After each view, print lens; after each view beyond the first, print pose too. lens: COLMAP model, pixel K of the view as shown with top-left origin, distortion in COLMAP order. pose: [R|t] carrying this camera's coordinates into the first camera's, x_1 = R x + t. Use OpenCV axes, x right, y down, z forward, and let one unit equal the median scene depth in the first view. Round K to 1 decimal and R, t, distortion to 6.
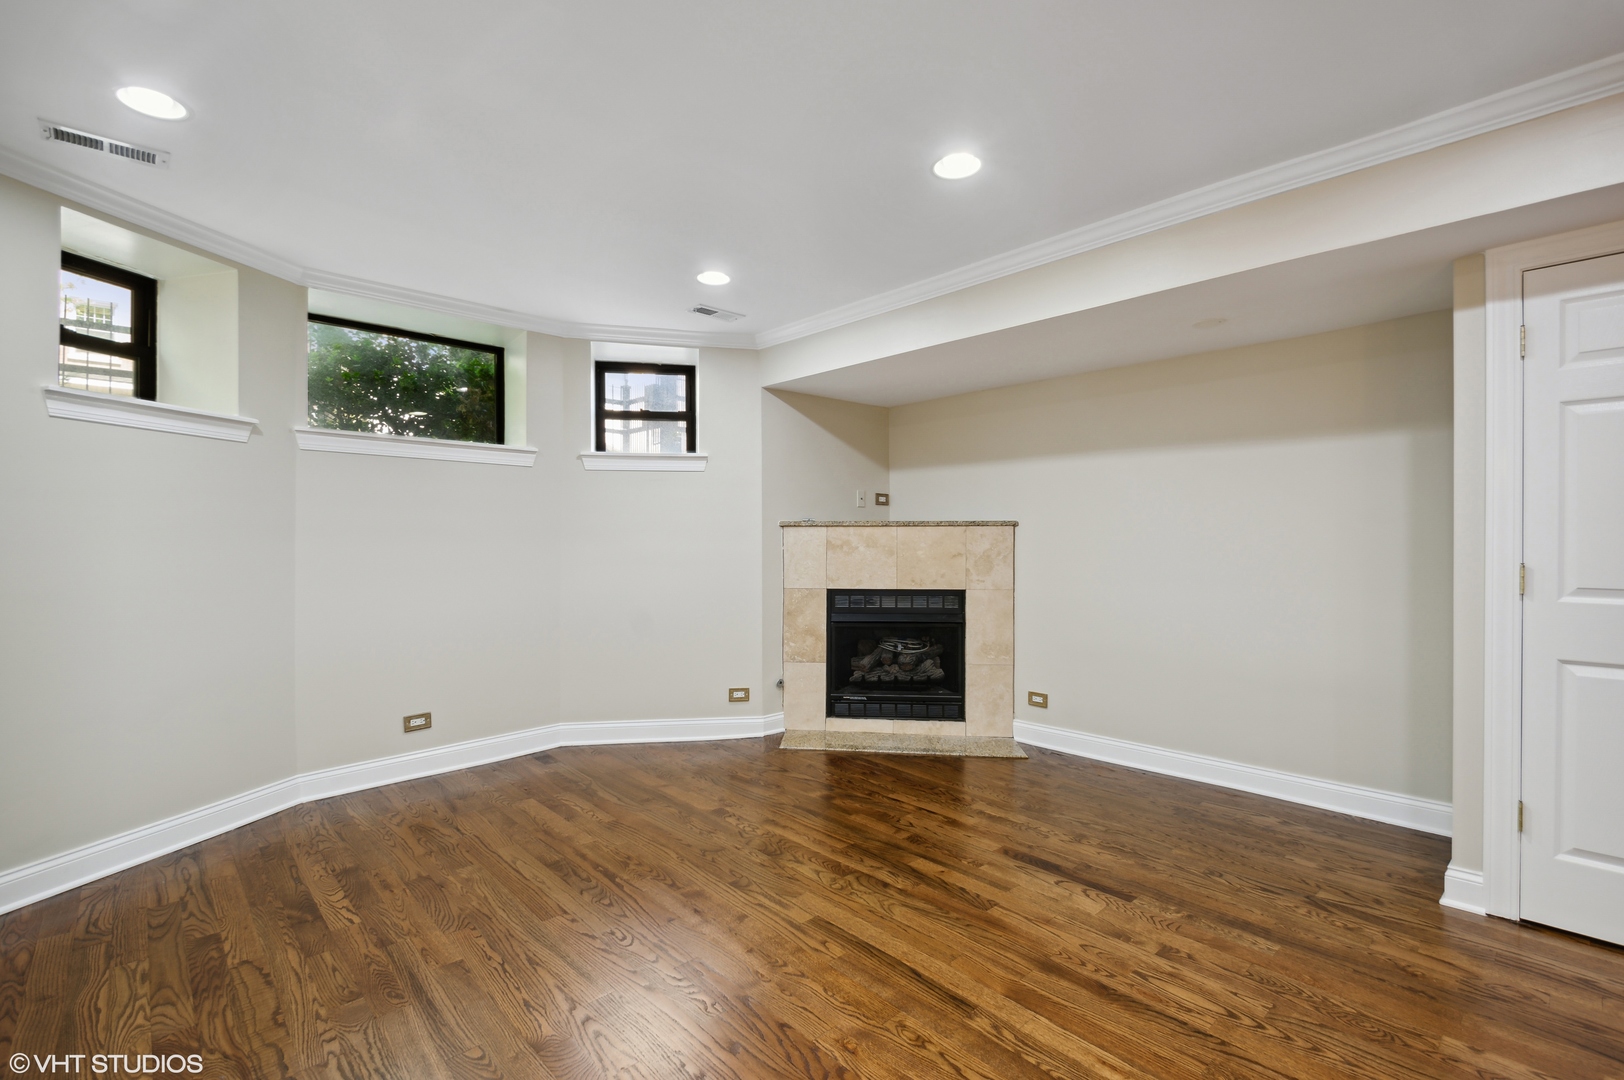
lens RADIAL K [[725.3, 0, 812.0], [0, 725.3, 540.0], [0, 0, 1]] dist [0.013755, -0.016001]
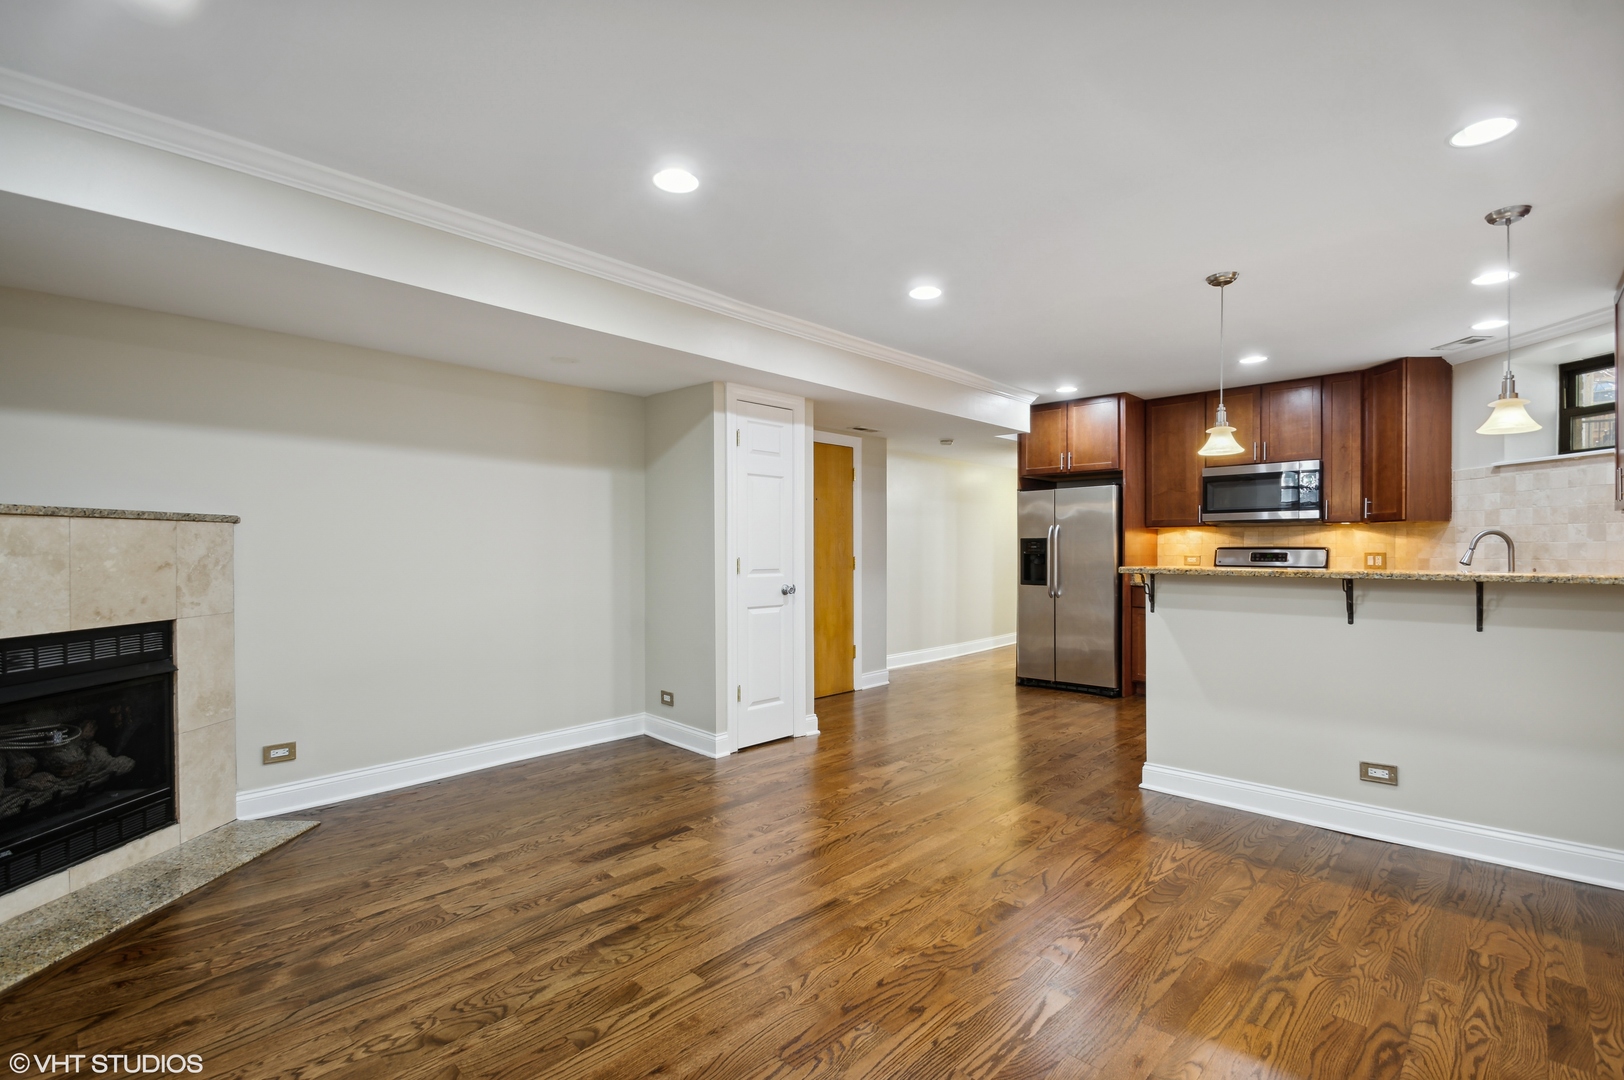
lens RADIAL K [[725.3, 0, 812.0], [0, 725.3, 540.0], [0, 0, 1]] dist [0.013755, -0.016001]
pose [[-0.051494, 0.006146, 0.998654, -0.564368], [-0.005482, 0.999964, -0.006437, -0.001038], [-0.998658, -0.005806, -0.051459, 0.573141]]
